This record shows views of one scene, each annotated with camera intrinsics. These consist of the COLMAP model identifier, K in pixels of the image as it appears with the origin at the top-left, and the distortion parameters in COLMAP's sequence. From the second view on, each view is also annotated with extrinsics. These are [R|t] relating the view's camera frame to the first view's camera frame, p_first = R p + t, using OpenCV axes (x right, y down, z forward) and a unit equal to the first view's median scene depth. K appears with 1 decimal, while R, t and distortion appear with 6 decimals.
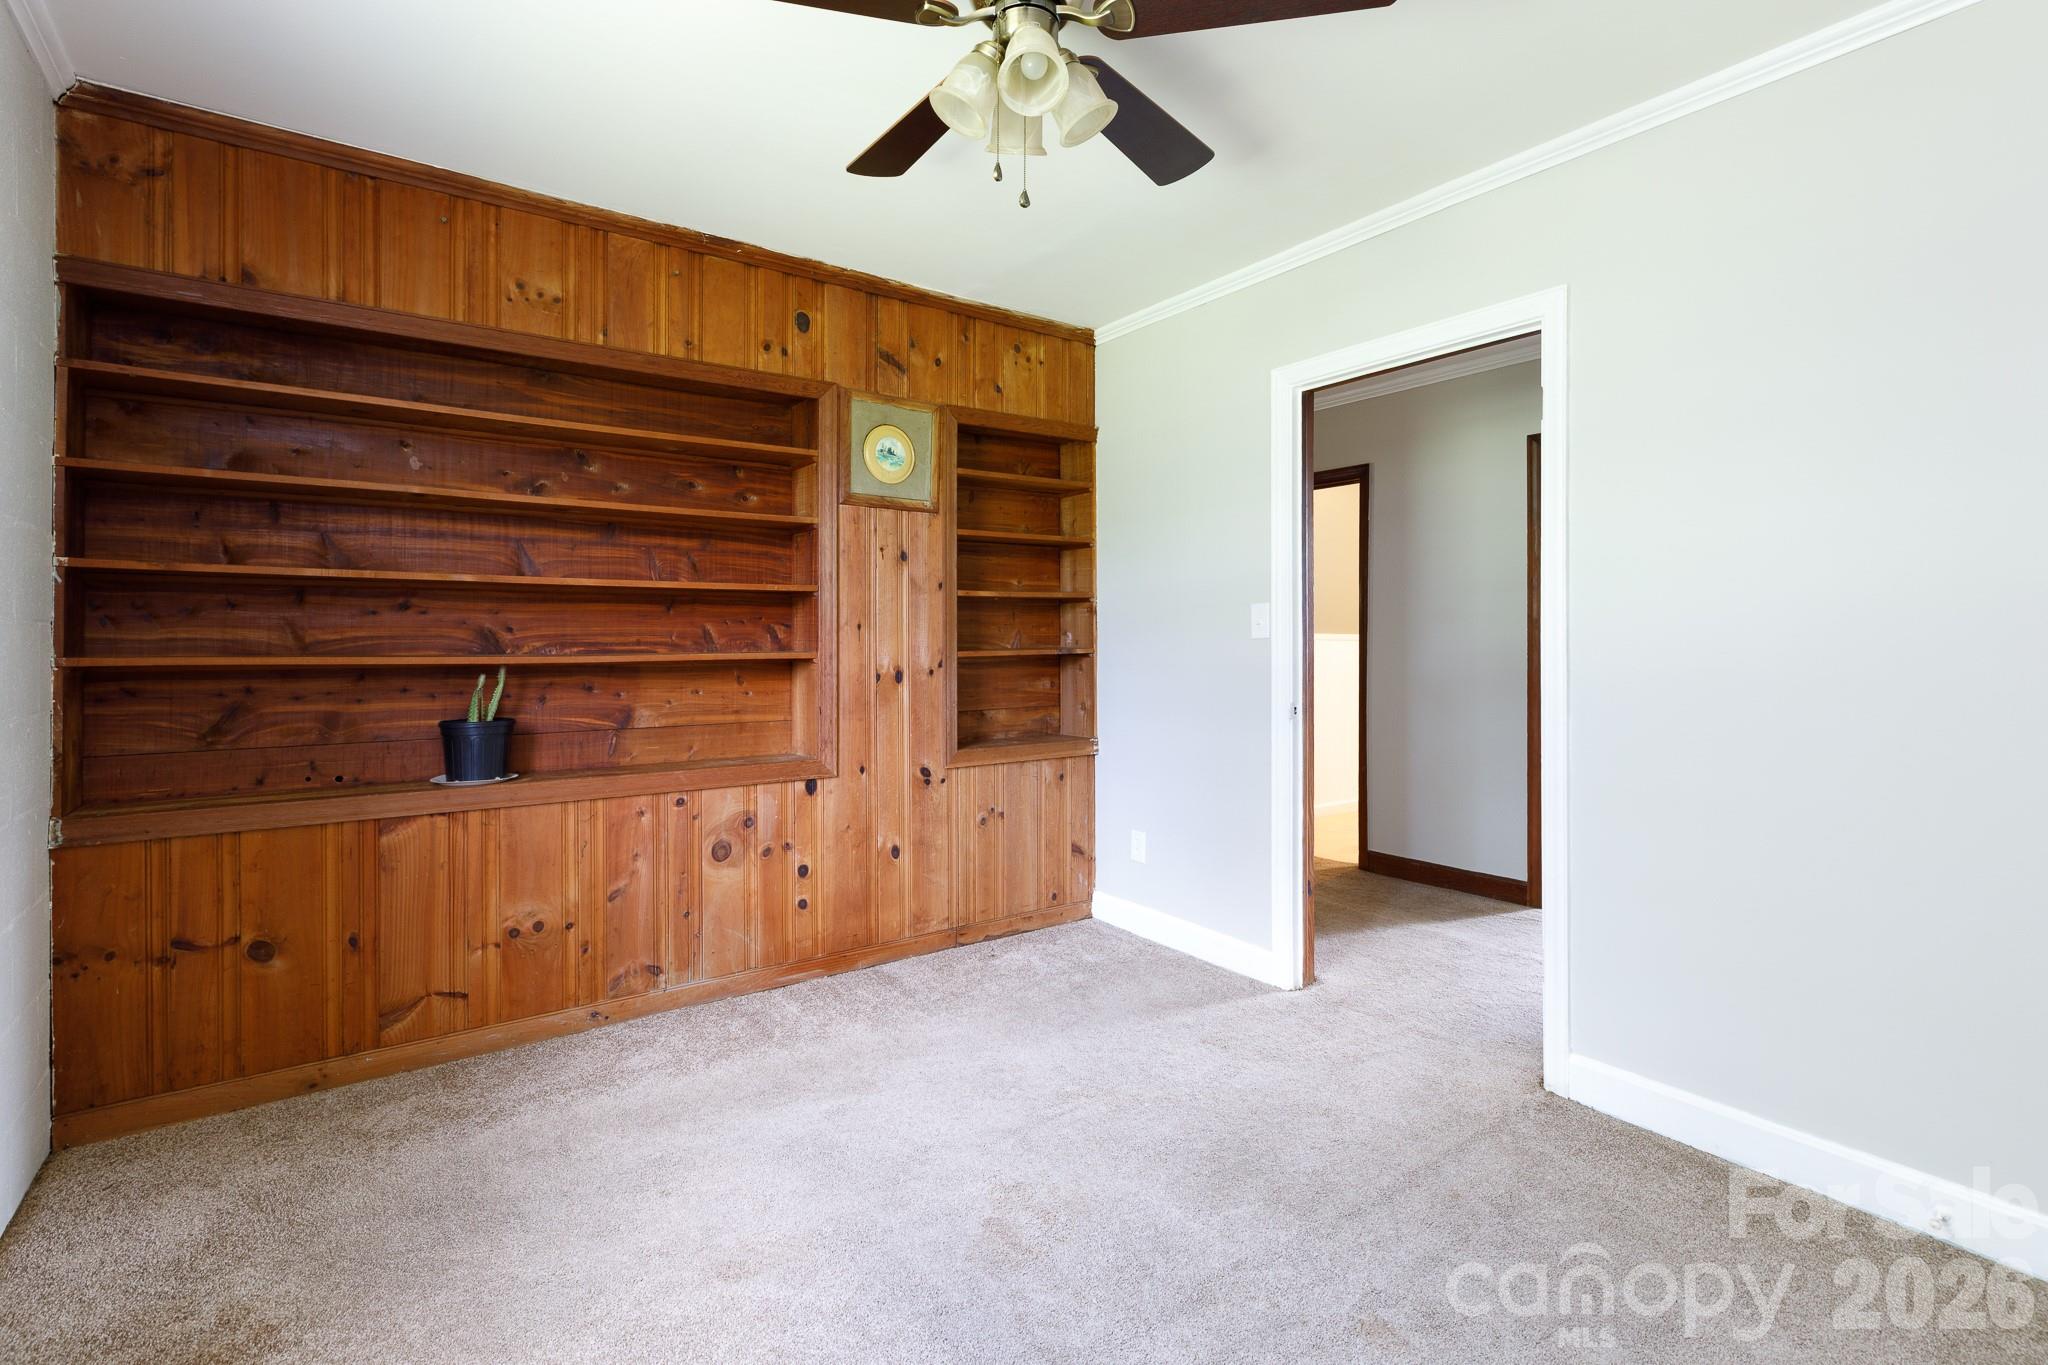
lens RADIAL K [[945.4, 0, 1024.4], [0, 945.4, 648.5], [0, 0, 1]] dist [-0.000892, 0.000052]
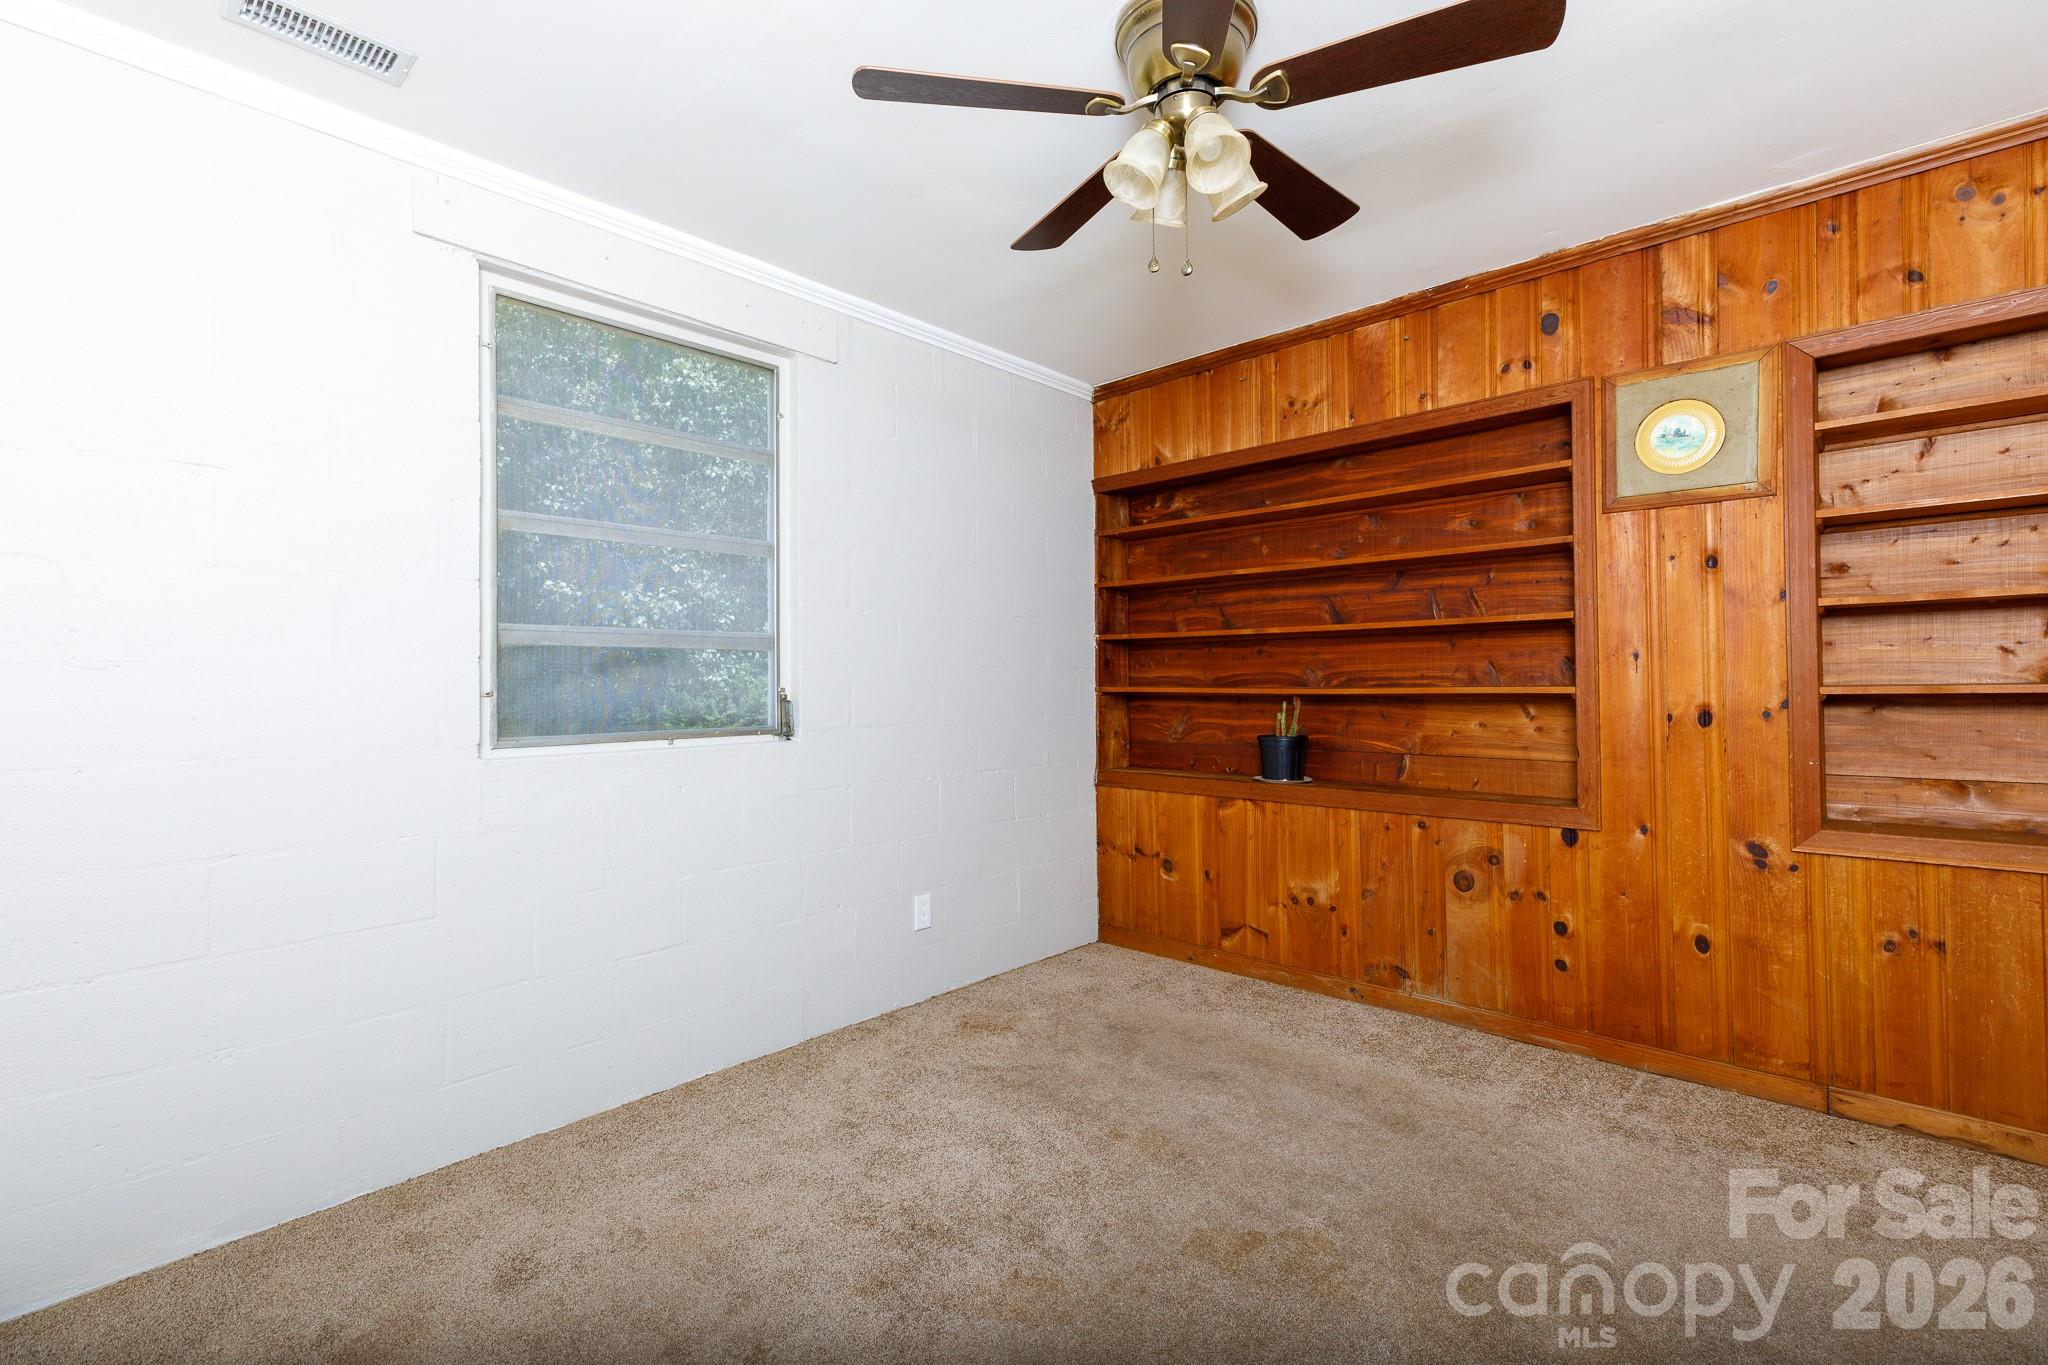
lens RADIAL K [[926.5, 0, 1024.0], [0, 926.5, 682.5], [0, 0, 1]] dist [-0.000745, 0.000012]
pose [[0.188418, 0.000520, -0.982089, 0.563339], [-0.000520, 1.000000, 0.000429, 0.000265], [0.982089, 0.000430, 0.188418, 0.343858]]
